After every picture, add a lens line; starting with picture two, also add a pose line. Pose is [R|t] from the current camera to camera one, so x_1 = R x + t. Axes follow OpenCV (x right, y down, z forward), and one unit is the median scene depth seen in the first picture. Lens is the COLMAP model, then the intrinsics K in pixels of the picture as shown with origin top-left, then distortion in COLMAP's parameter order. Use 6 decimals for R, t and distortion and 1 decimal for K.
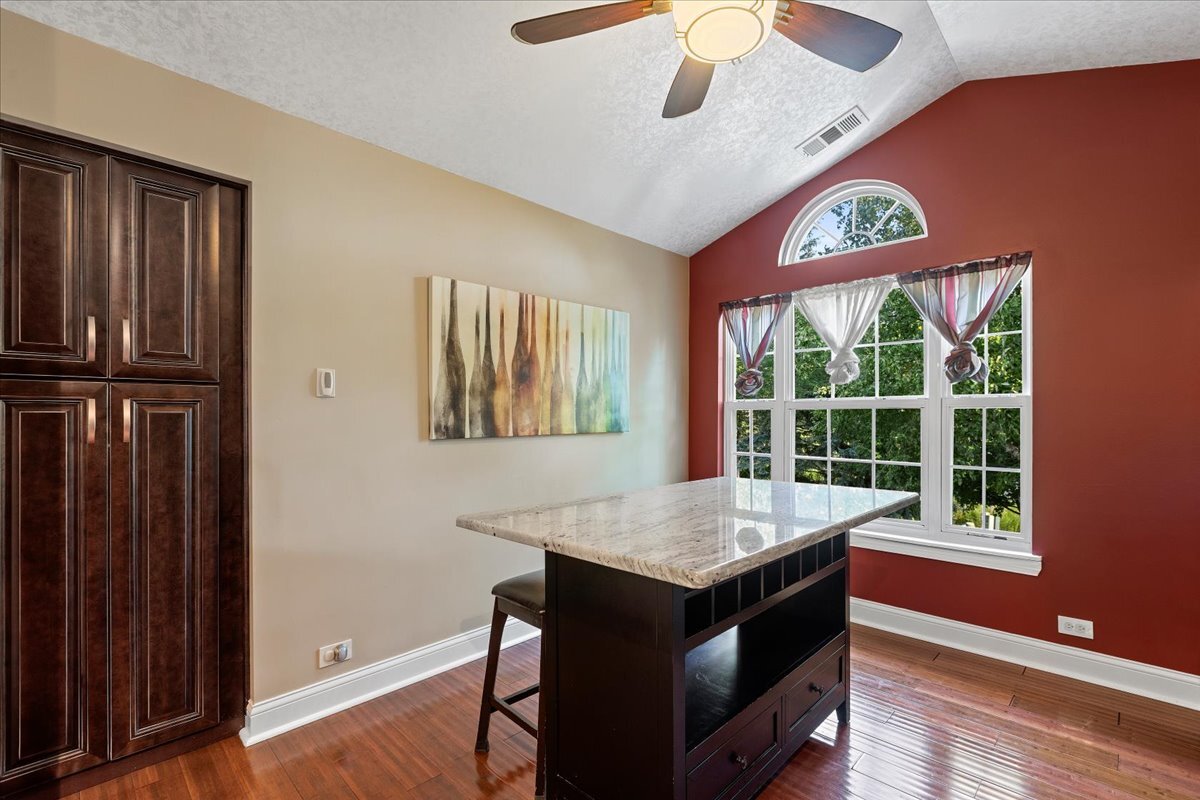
lens RADIAL K [[539.9, 0, 598.4], [0, 539.9, 415.7], [0, 0, 1]] dist [0.002536, -0.001766]
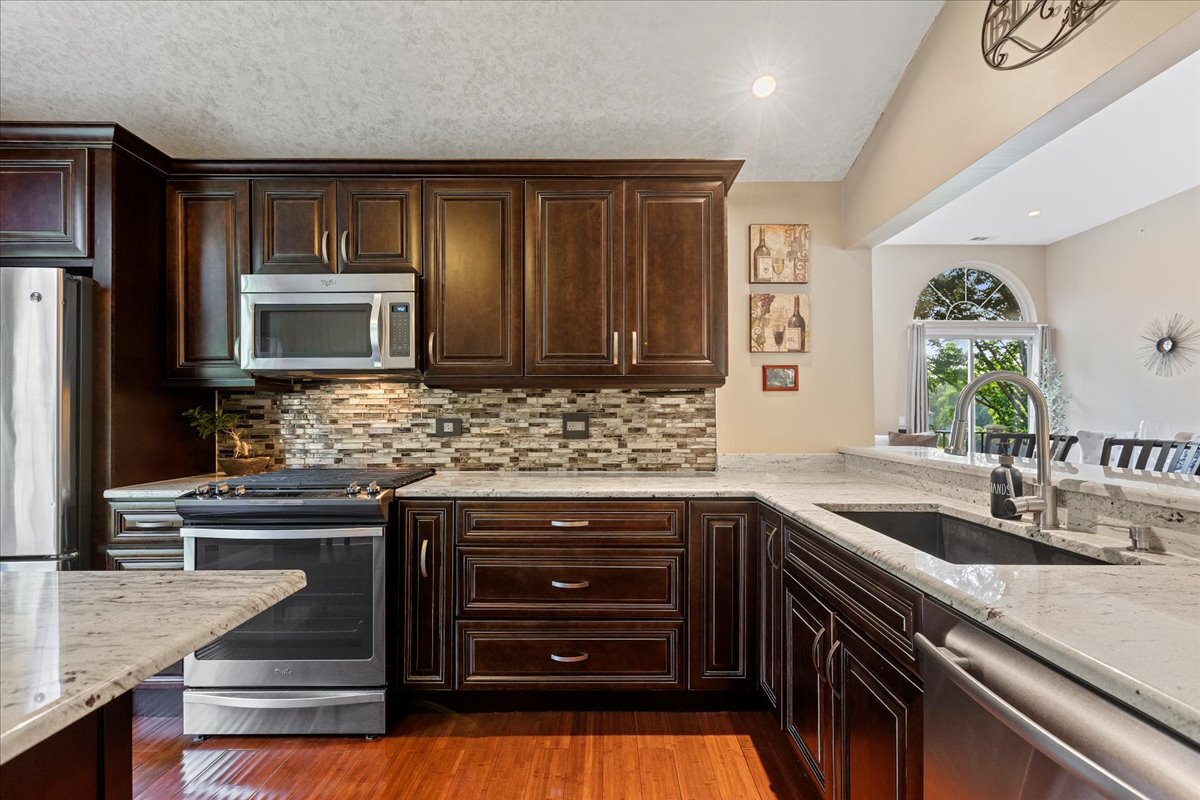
lens RADIAL K [[539.9, 0, 599.1], [0, 539.9, 410.4], [0, 0, 1]] dist [0.002536, -0.001766]
pose [[-0.699684, 0.007759, 0.714411, -0.333266], [0.006020, 0.999970, -0.004965, 0.001521], [-0.714427, 0.000826, -0.699709, 0.474726]]
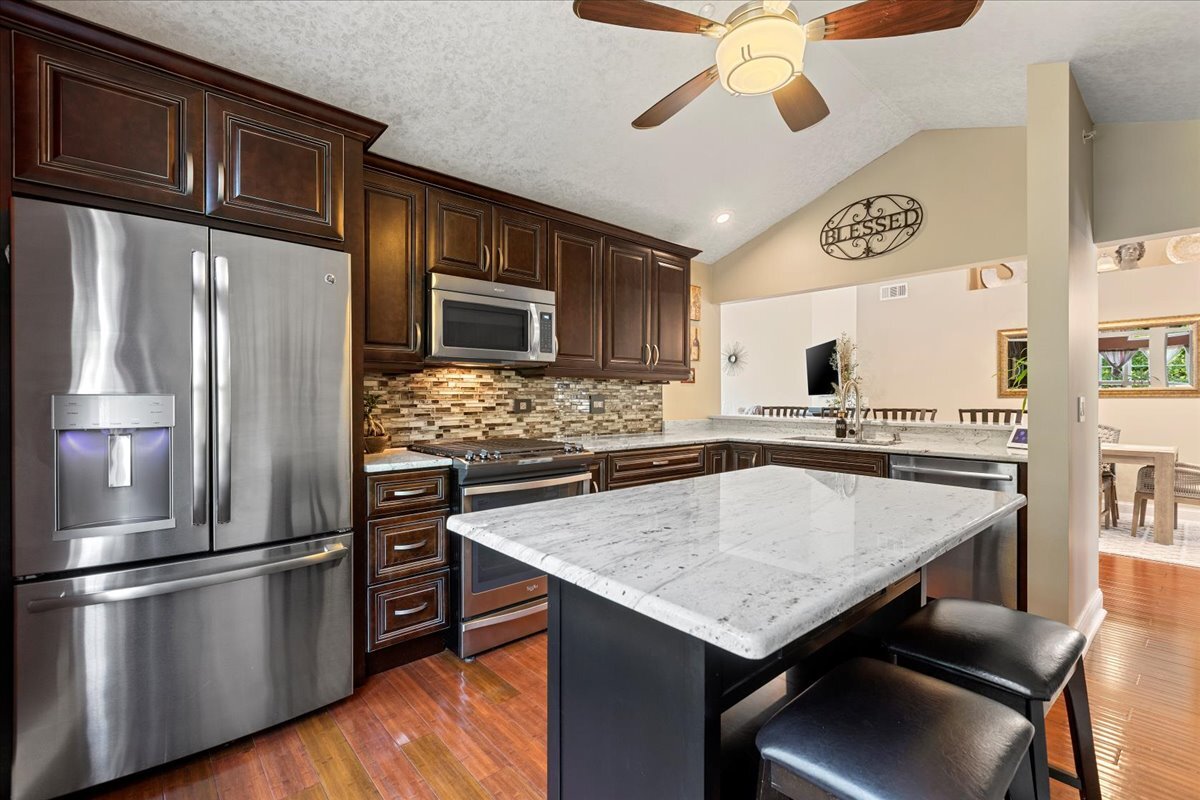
lens RADIAL K [[539.9, 0, 596.2], [0, 539.9, 399.2], [0, 0, 1]] dist [0.002536, -0.001766]
pose [[-0.997693, -0.002092, 0.067860, 0.270794], [-0.001464, 0.999956, 0.009304, -0.001941], [-0.067876, 0.009184, -0.997651, 1.187533]]
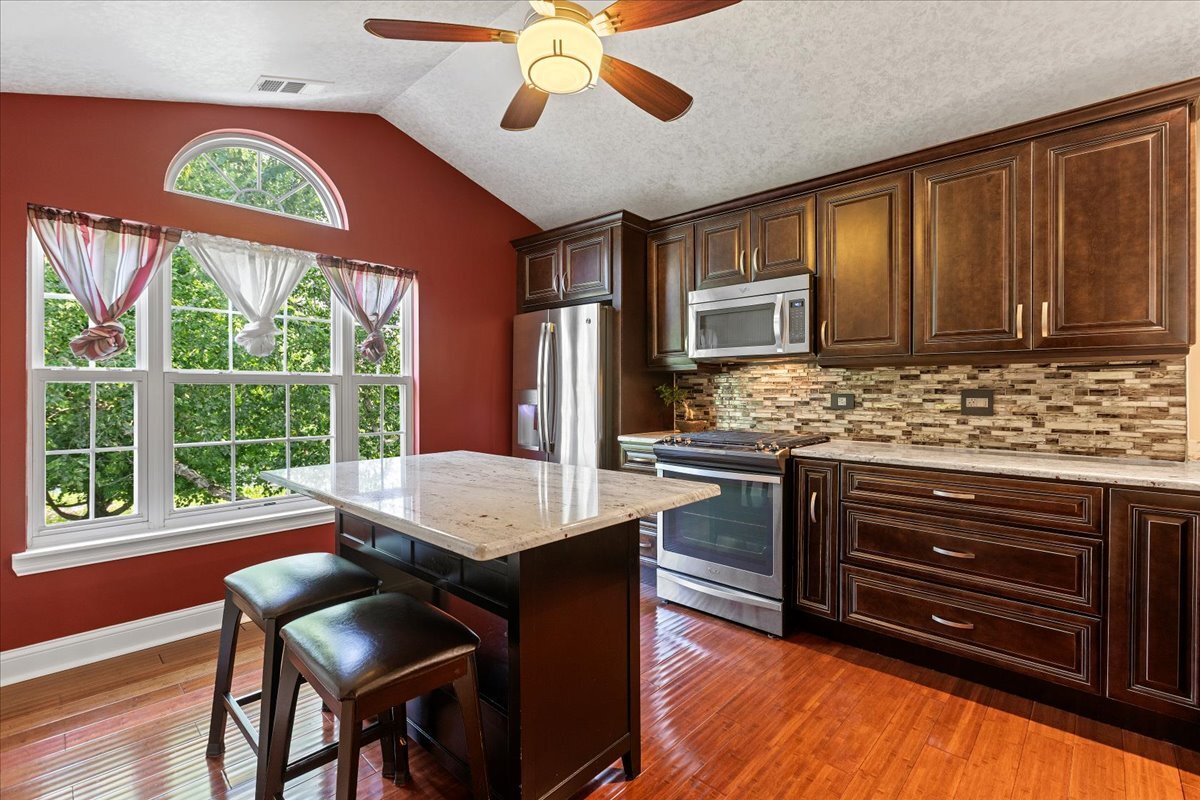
lens RADIAL K [[539.9, 0, 603.8], [0, 539.9, 391.3], [0, 0, 1]] dist [0.002536, -0.001766]
pose [[-0.030200, -0.001200, 0.999543, -0.531060], [0.002082, 0.999997, 0.001264, 0.002107], [-0.999542, 0.002119, -0.030197, 0.508151]]
